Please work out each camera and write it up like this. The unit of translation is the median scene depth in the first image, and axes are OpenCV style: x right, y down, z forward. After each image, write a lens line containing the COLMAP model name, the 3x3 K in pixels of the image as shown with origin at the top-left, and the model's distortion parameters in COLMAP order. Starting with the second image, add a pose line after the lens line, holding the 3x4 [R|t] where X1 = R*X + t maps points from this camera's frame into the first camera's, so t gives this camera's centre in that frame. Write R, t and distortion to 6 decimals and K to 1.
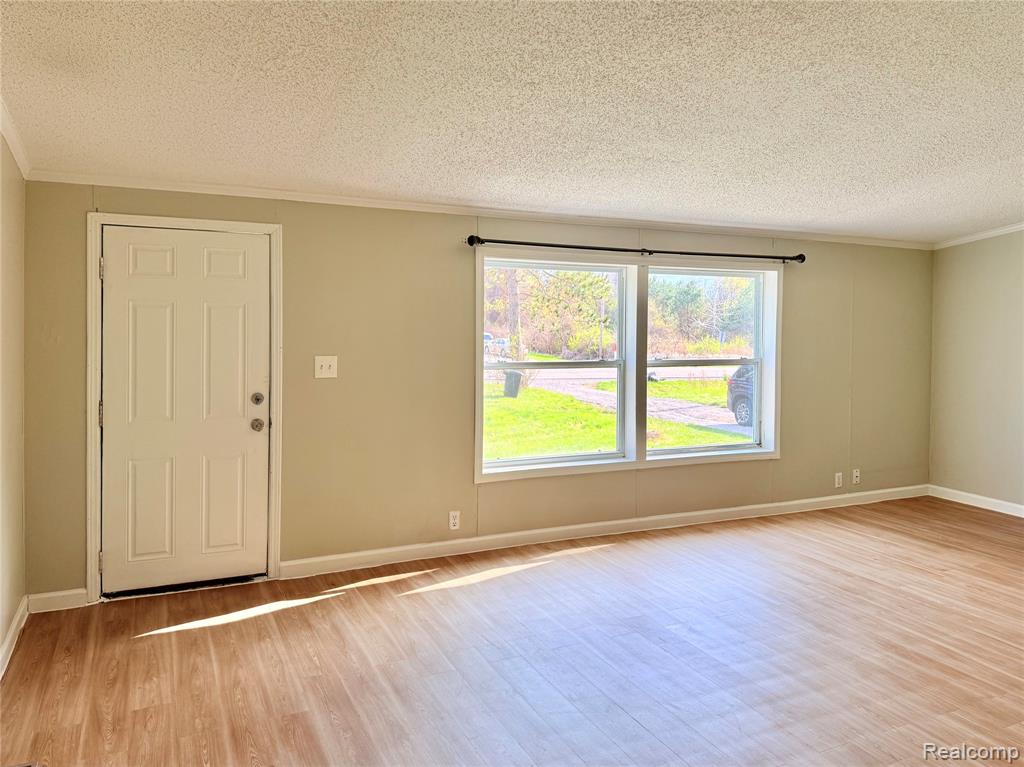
lens RADIAL K [[753.6, 0, 512.0], [0, 753.6, 383.5], [0, 0, 1]] dist [0.056592, -0.045849]
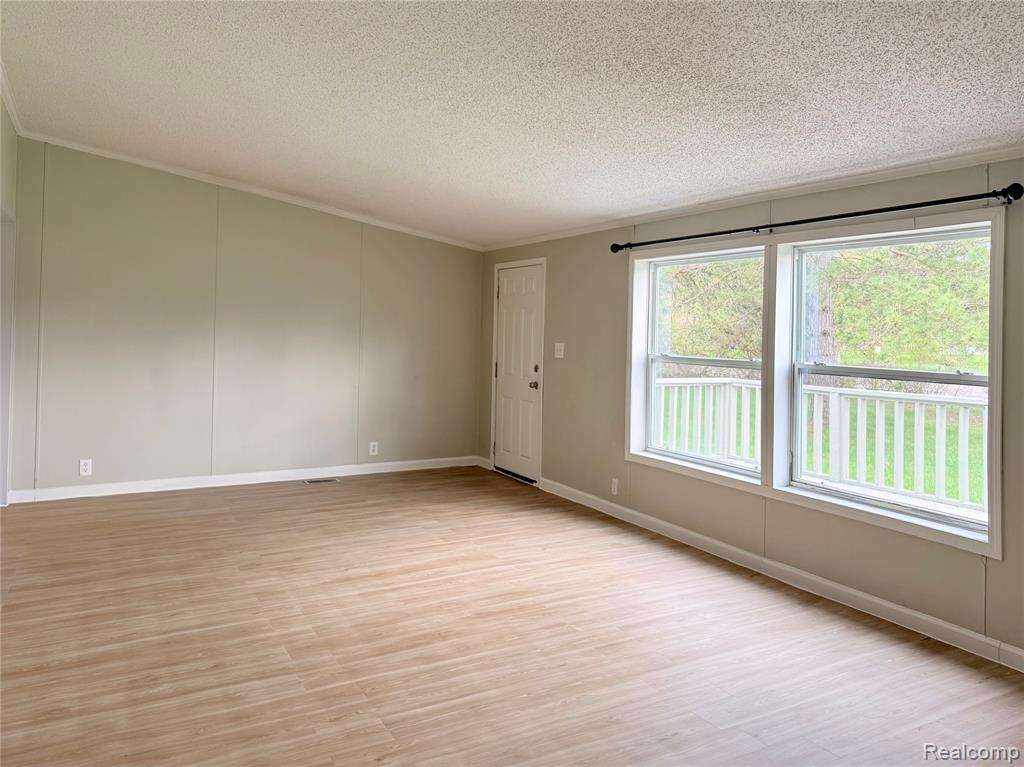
lens RADIAL K [[753.6, 0, 512.0], [0, 753.6, 383.5], [0, 0, 1]] dist [0.056592, -0.045849]
pose [[0.056902, 0.054013, -0.996918, 1.264801], [-0.115622, 0.992173, 0.047156, -0.017563], [0.991662, 0.112582, 0.062702, 0.880320]]
